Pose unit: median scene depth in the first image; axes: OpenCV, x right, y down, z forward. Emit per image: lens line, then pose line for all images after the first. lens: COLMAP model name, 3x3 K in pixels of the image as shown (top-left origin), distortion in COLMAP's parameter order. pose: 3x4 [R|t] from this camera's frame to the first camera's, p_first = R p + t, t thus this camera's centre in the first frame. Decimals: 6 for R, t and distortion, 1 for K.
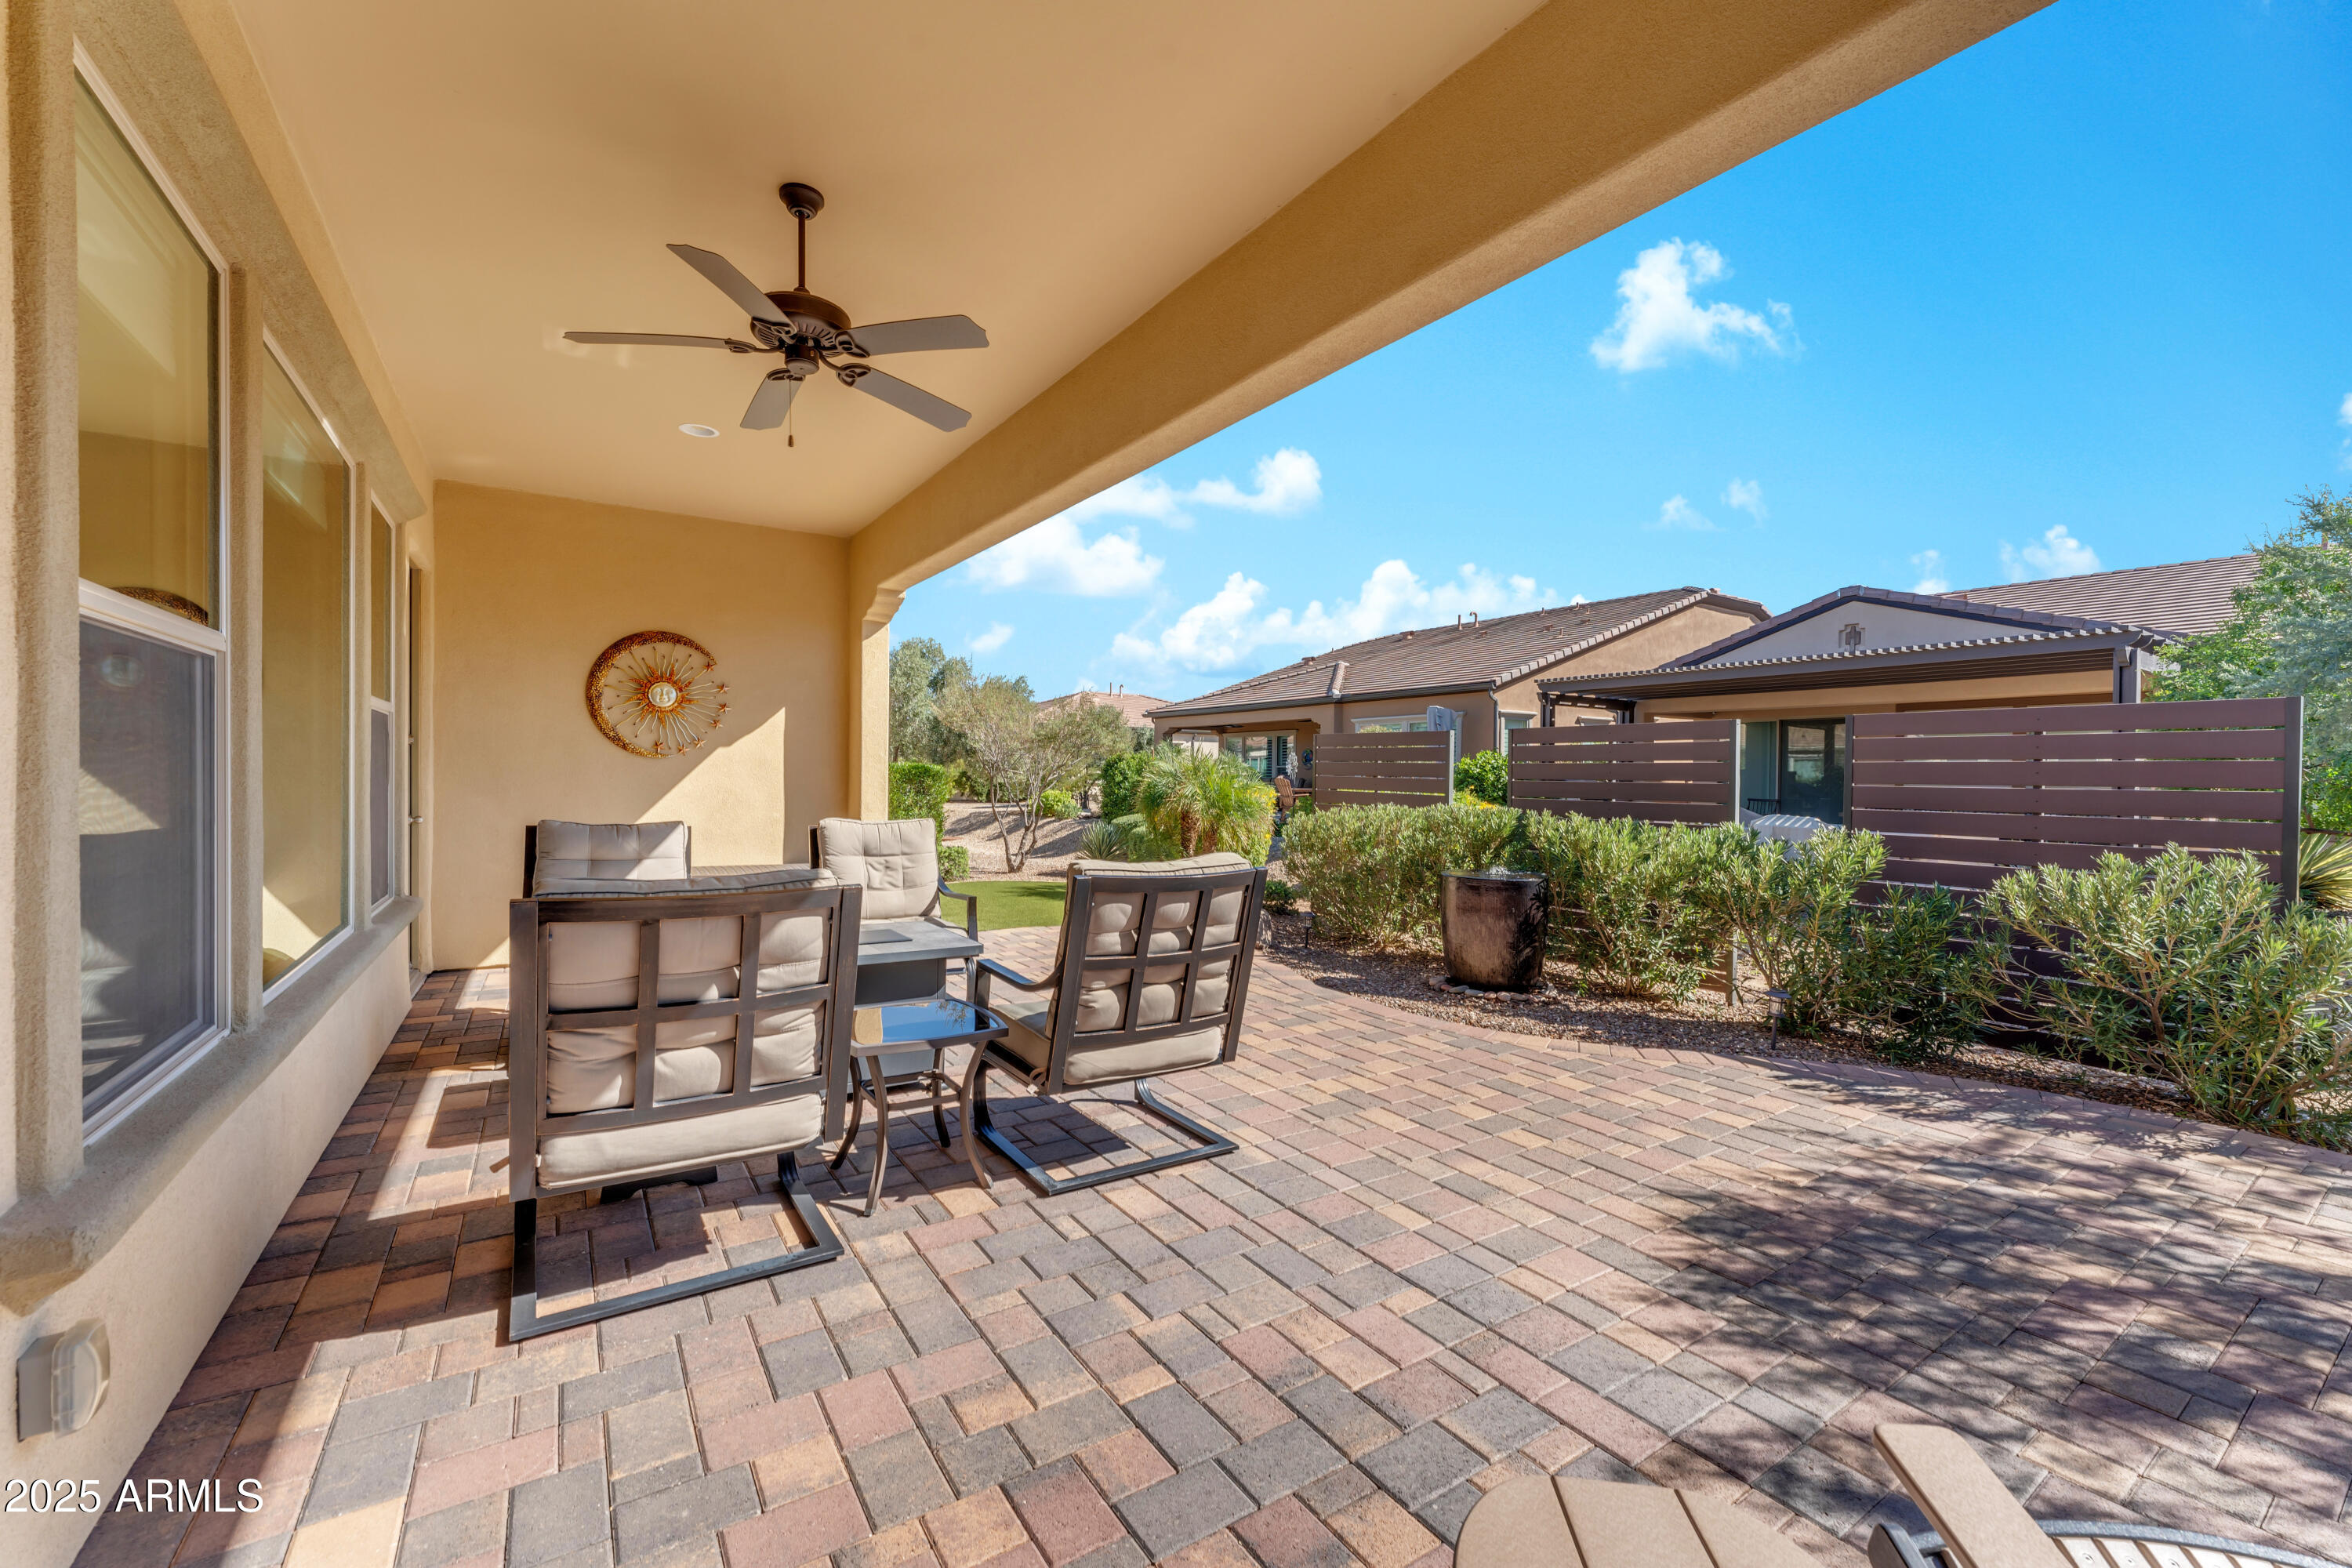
lens RADIAL K [[946.5, 0, 1182.1], [0, 946.5, 775.0], [0, 0, 1]] dist [0.001887, 0.000822]
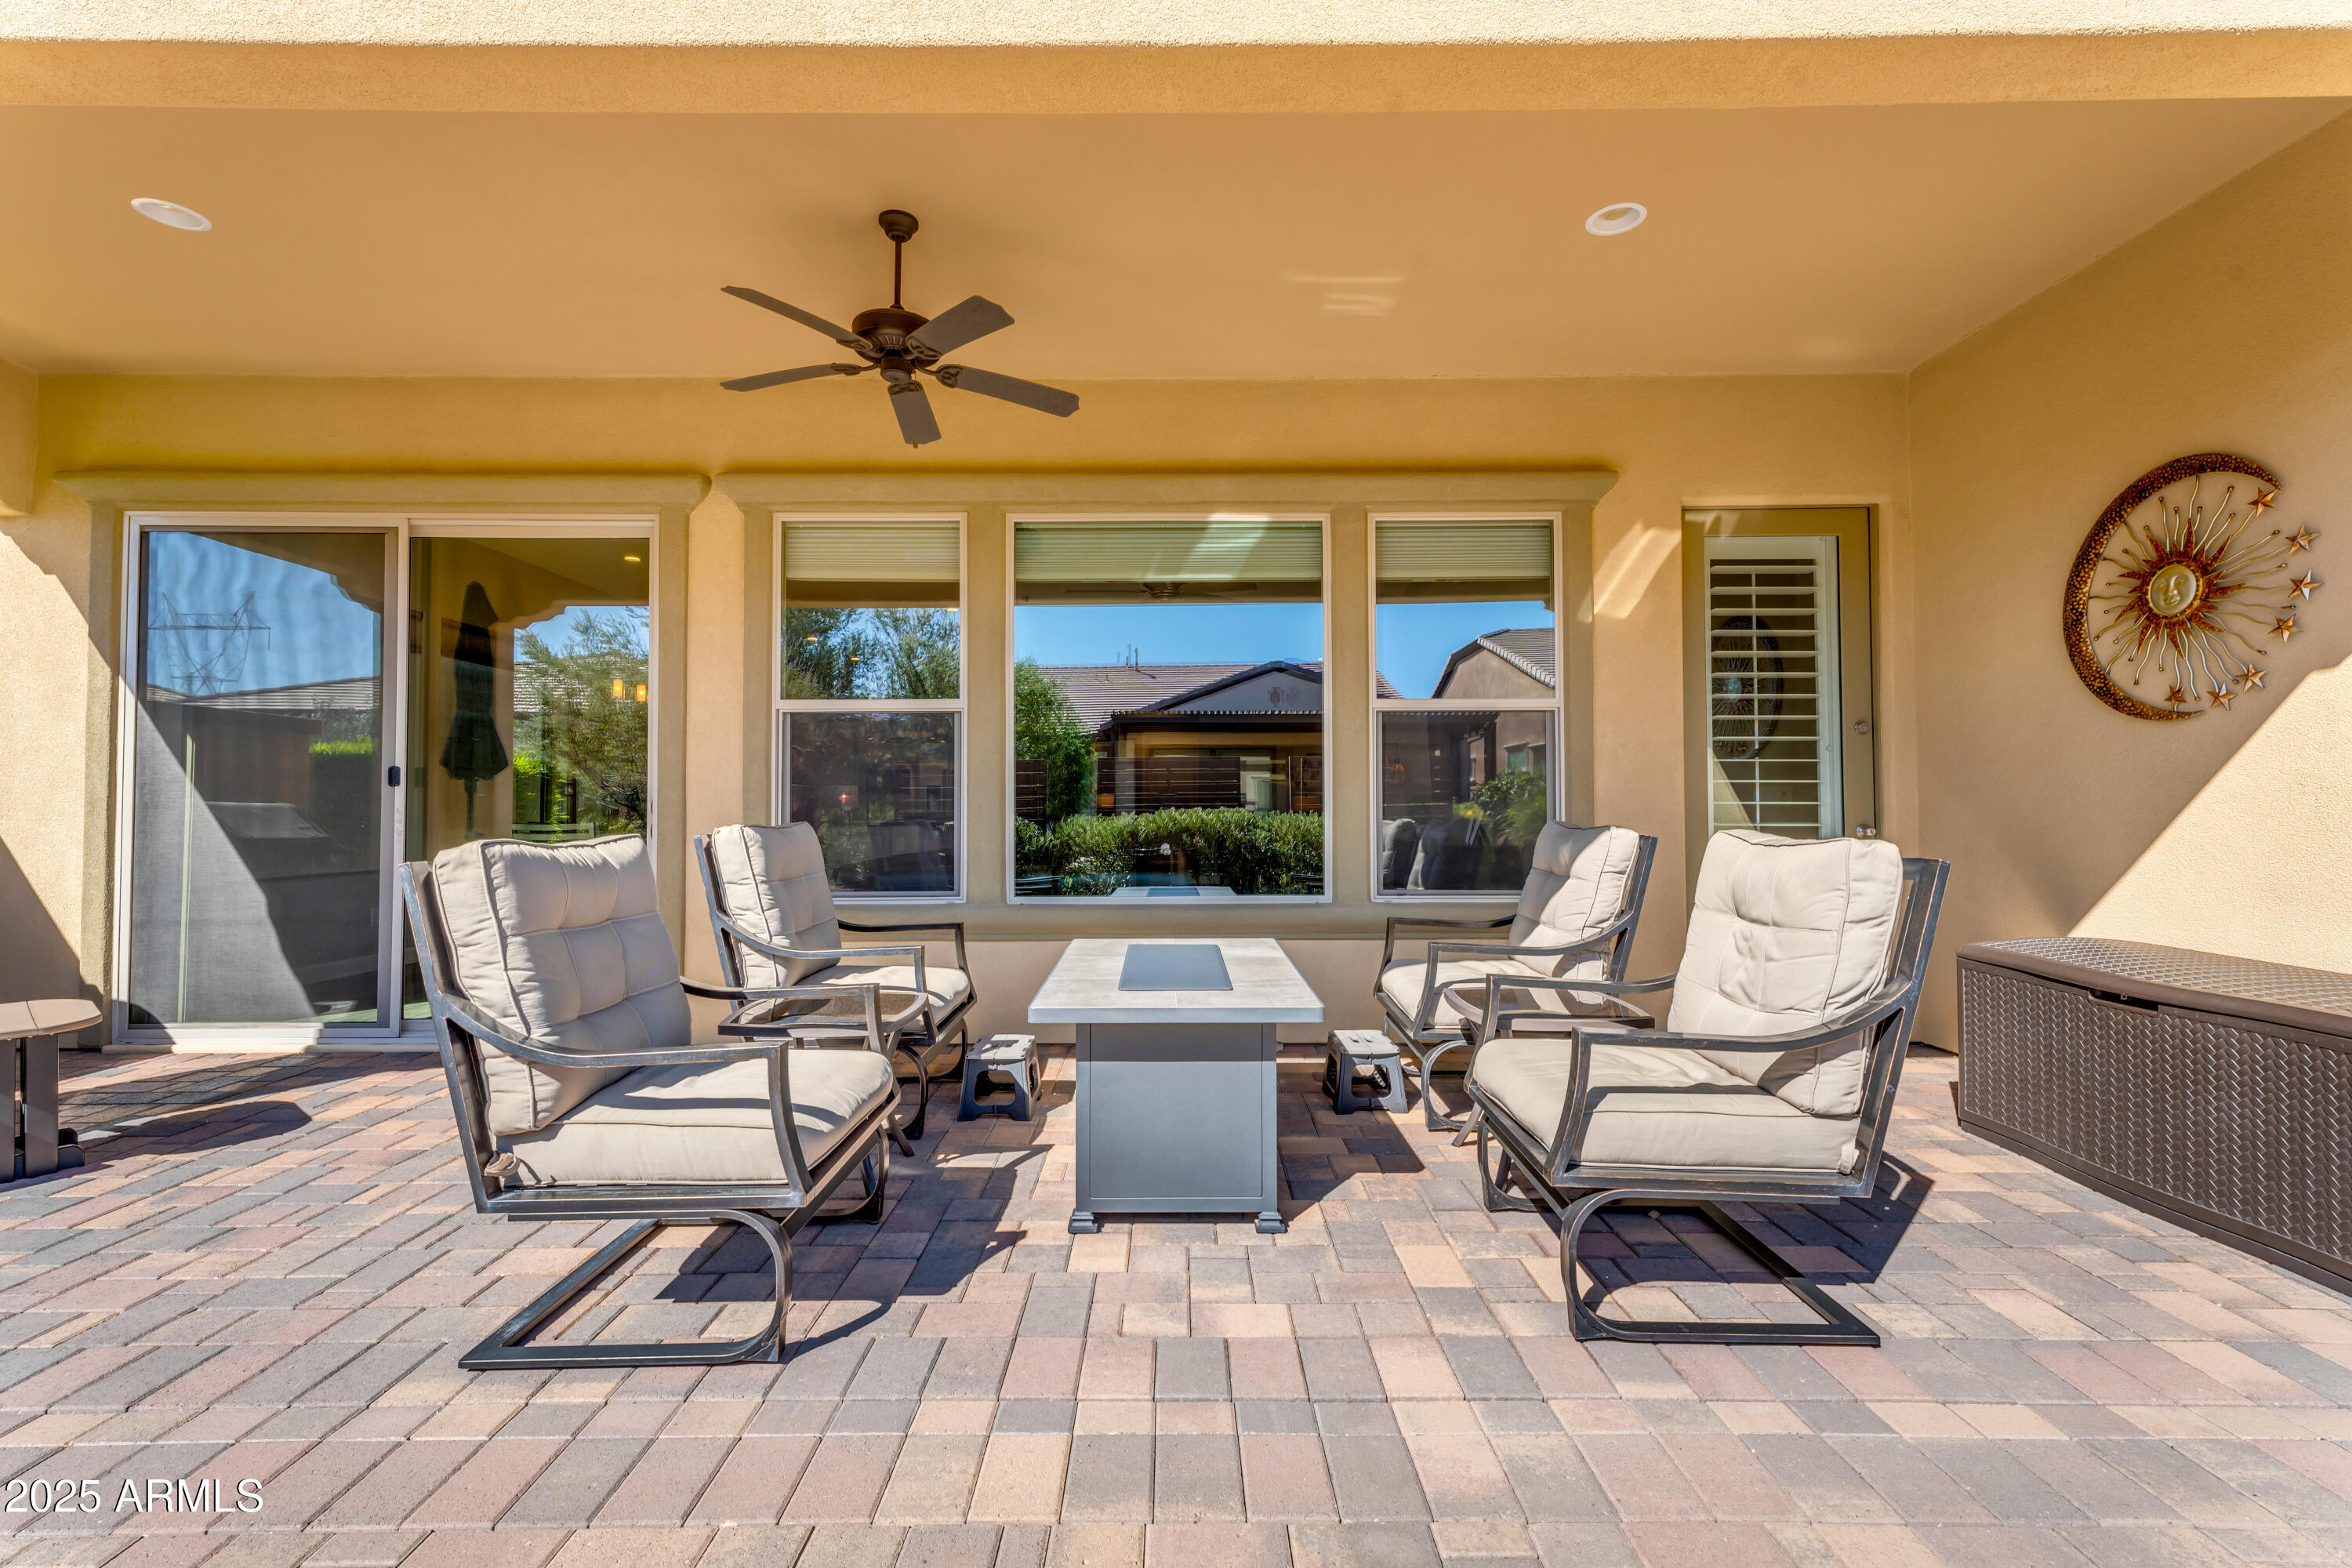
lens RADIAL K [[929.3, 0, 1182.7], [0, 929.3, 775.5], [0, 0, 1]] dist [0.003243, 0.000291]
pose [[-0.581652, -0.015333, -0.813293, 0.137278], [-0.009245, 0.999882, -0.012239, 0.021313], [0.813385, 0.000400, -0.581726, 0.871264]]
